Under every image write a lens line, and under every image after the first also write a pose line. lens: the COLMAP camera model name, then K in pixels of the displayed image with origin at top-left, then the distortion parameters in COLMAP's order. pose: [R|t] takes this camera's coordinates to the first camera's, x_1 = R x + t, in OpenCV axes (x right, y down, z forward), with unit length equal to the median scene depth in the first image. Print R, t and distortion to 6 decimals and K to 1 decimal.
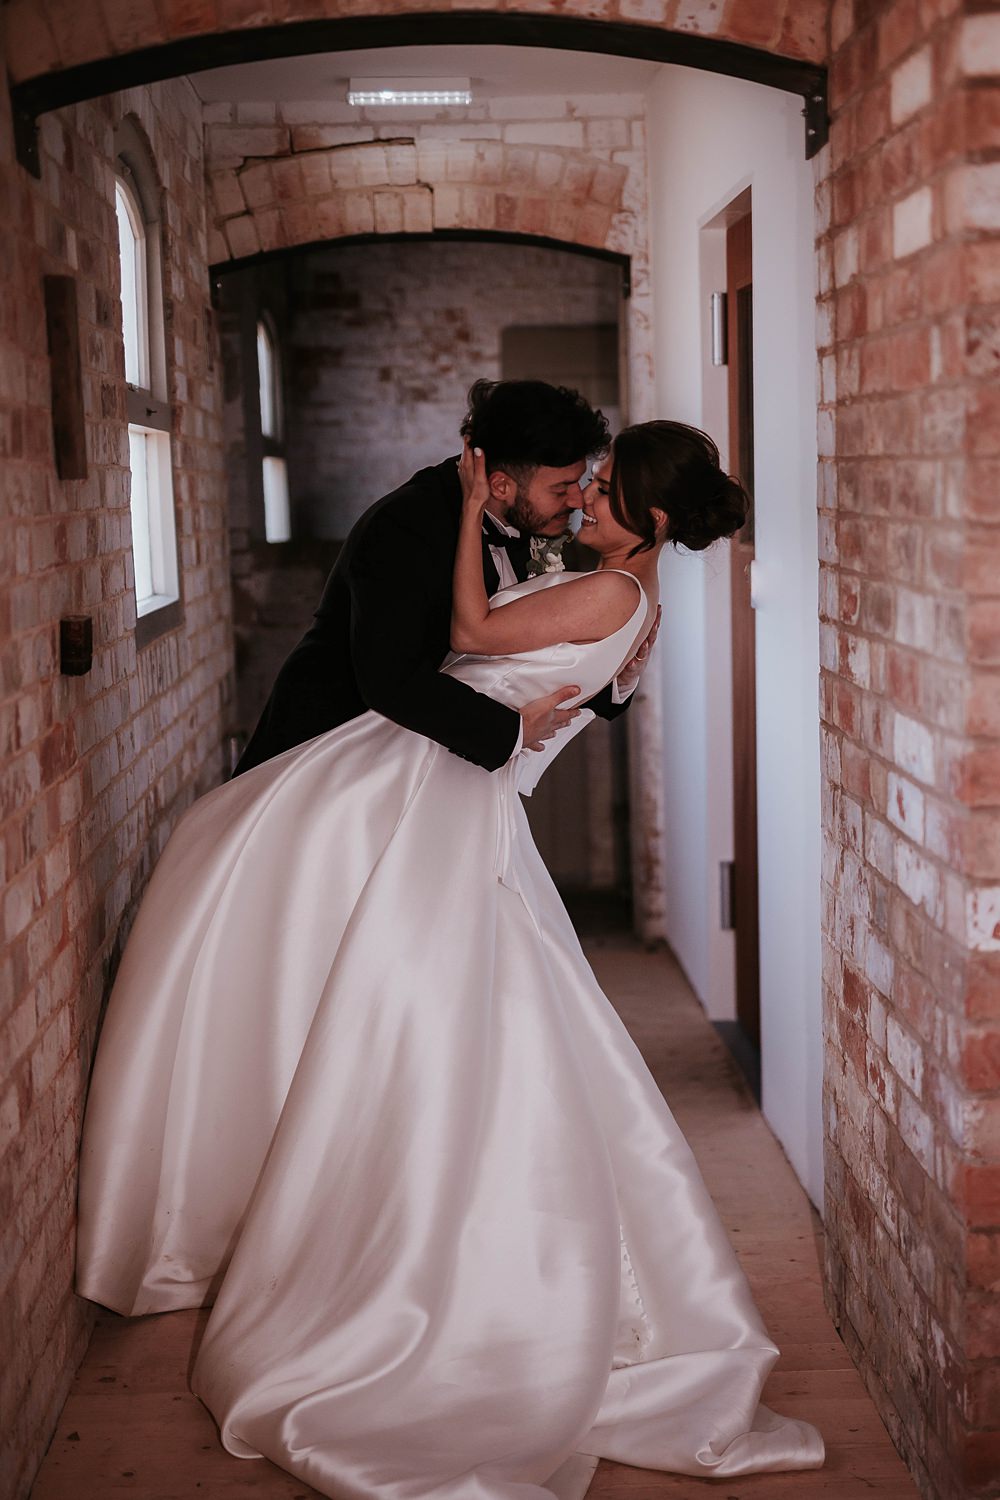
lens RADIAL K [[2279.8, 0, 500.0], [0, 2279.8, 750.0], [0, 0, 1]] dist [0.018975, 0.037721]
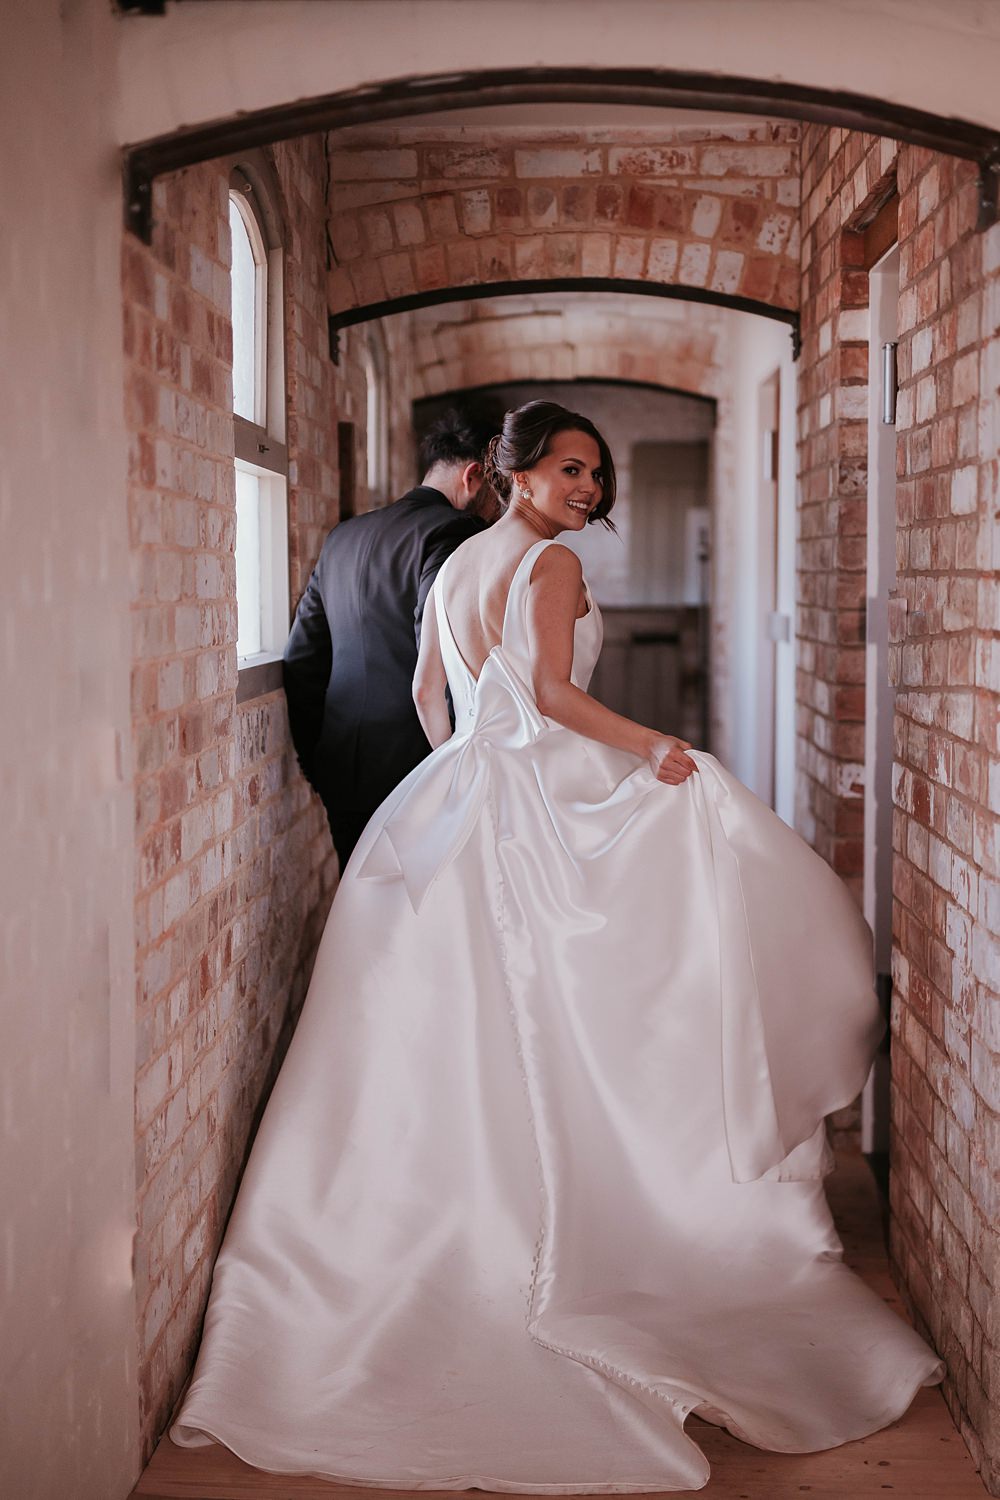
lens RADIAL K [[2279.8, 0, 500.0], [0, 2279.8, 750.0], [0, 0, 1]] dist [0.018975, 0.037721]
pose [[0.997672, 0.029127, -0.061659, 0.033700], [-0.031735, 0.998624, -0.041755, 0.108535], [0.060358, 0.043615, 0.997223, -0.712770]]
